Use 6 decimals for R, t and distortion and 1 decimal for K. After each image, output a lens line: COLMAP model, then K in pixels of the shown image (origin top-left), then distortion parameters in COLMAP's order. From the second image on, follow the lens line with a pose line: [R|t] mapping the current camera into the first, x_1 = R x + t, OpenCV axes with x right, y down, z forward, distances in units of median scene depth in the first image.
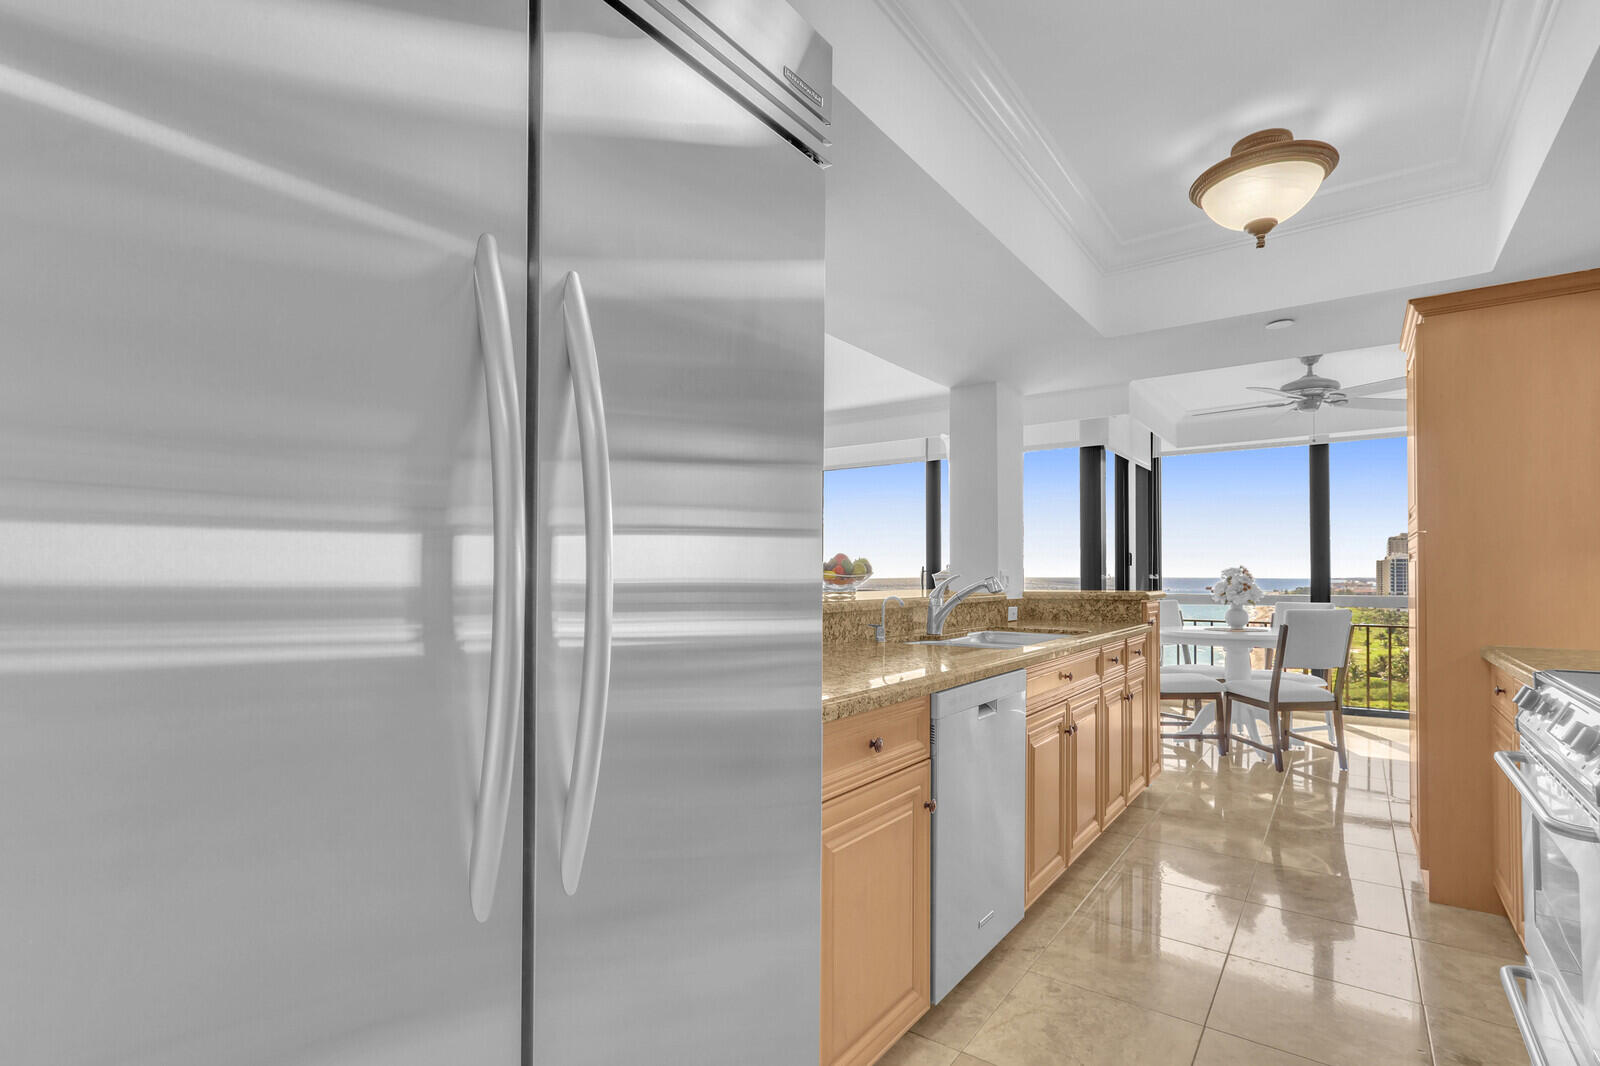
lens RADIAL K [[763.3, 0, 797.7], [0, 763.3, 565.5], [0, 0, 1]] dist [-0.000553, -0.017890]
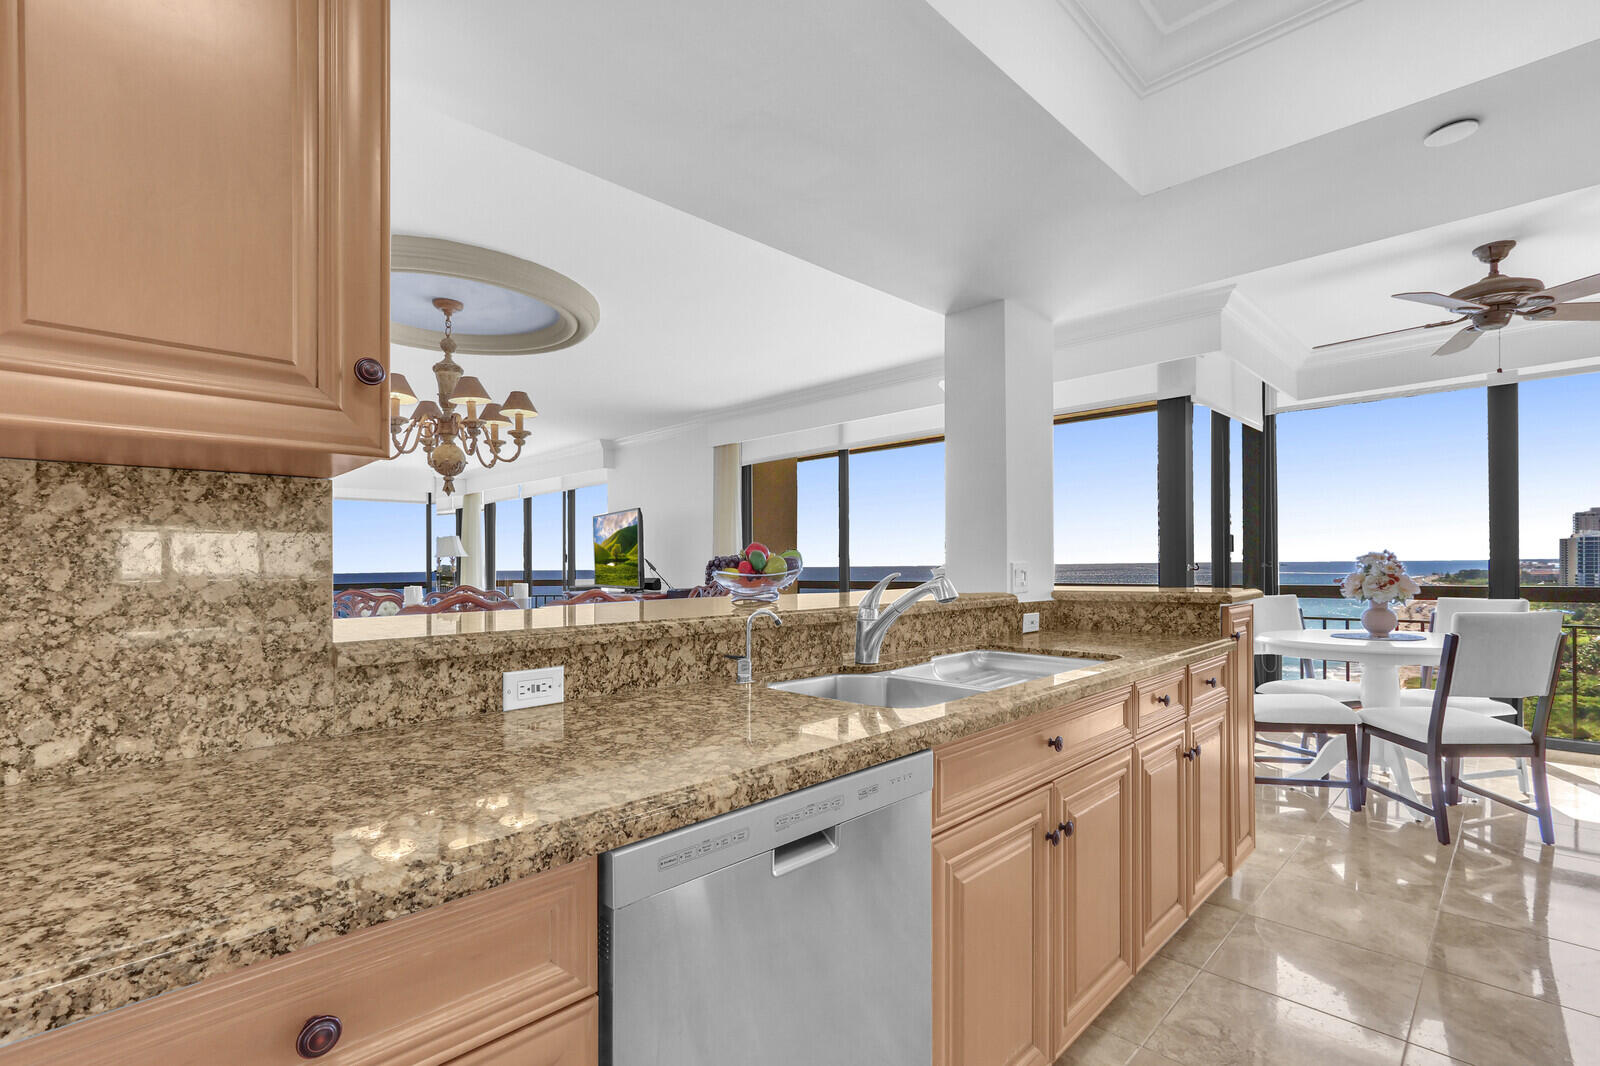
lens RADIAL K [[743.5, 0, 806.3], [0, 743.5, 570.9], [0, 0, 1]] dist [-0.004892, -0.001175]
pose [[0.989702, -0.011194, -0.142703, 0.145118], [0.014319, 0.999679, 0.020890, -0.002461], [0.142424, -0.022718, 0.989545, 0.235337]]
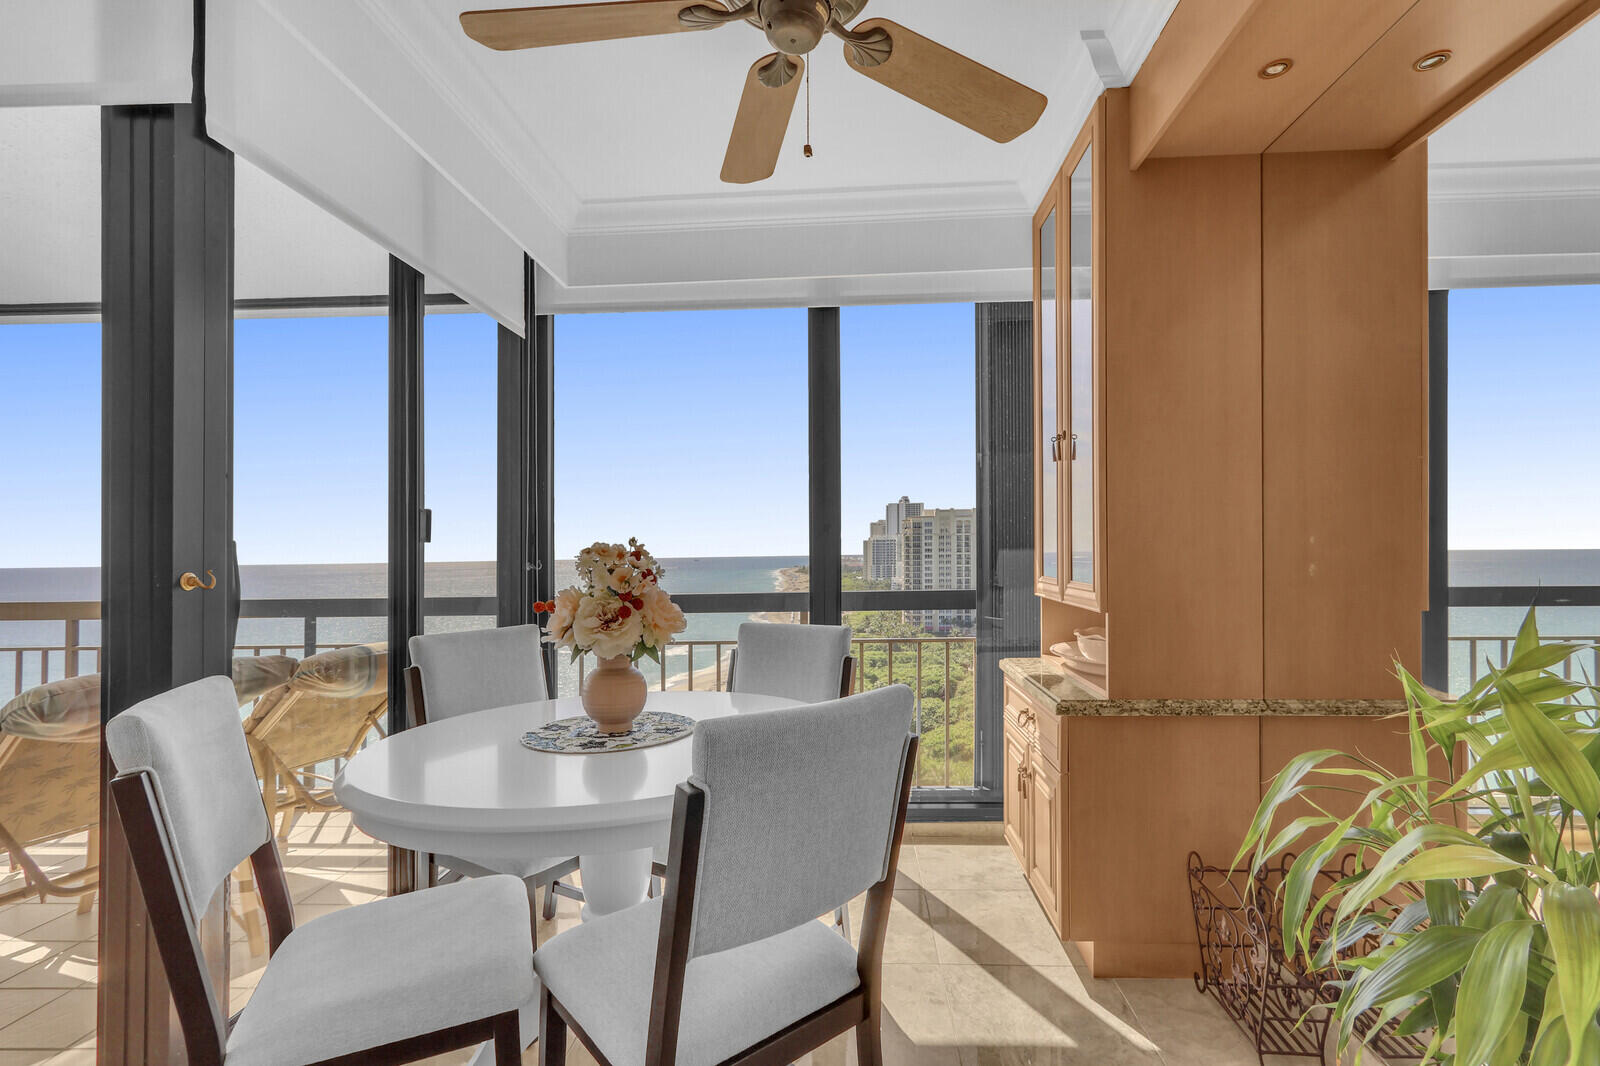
lens RADIAL K [[734.2, 0, 819.1], [0, 734.2, 573.7], [0, 0, 1]] dist [0.000194, 0.000107]
pose [[0.829751, -0.023430, 0.557642, 0.519119], [0.002032, 0.999239, 0.038962, 0.004054], [-0.558130, -0.031195, 0.829167, 0.752785]]
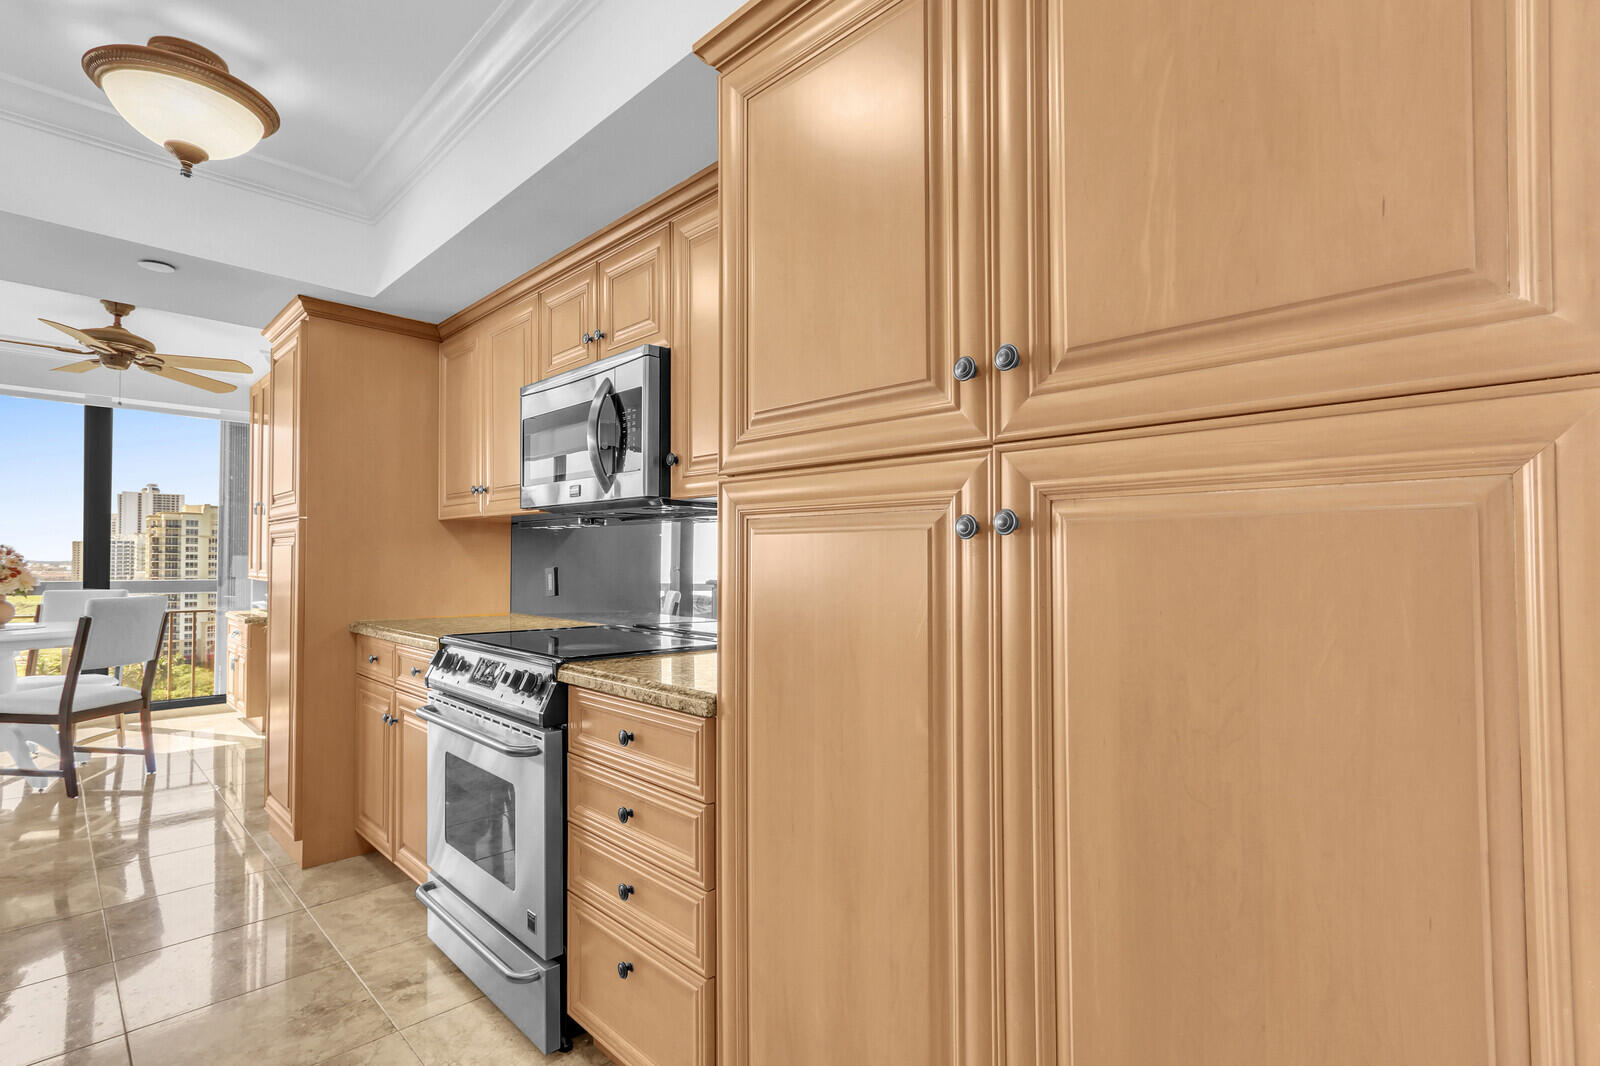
lens RADIAL K [[756.0, 0, 820.8], [0, 756.0, 557.4], [0, 0, 1]] dist [0.000979, 0.000438]
pose [[0.137125, 0.010303, 0.990500, -0.068895], [-0.021266, 0.999746, -0.007455, 0.001177], [-0.990325, -0.020042, 0.137309, 0.084231]]
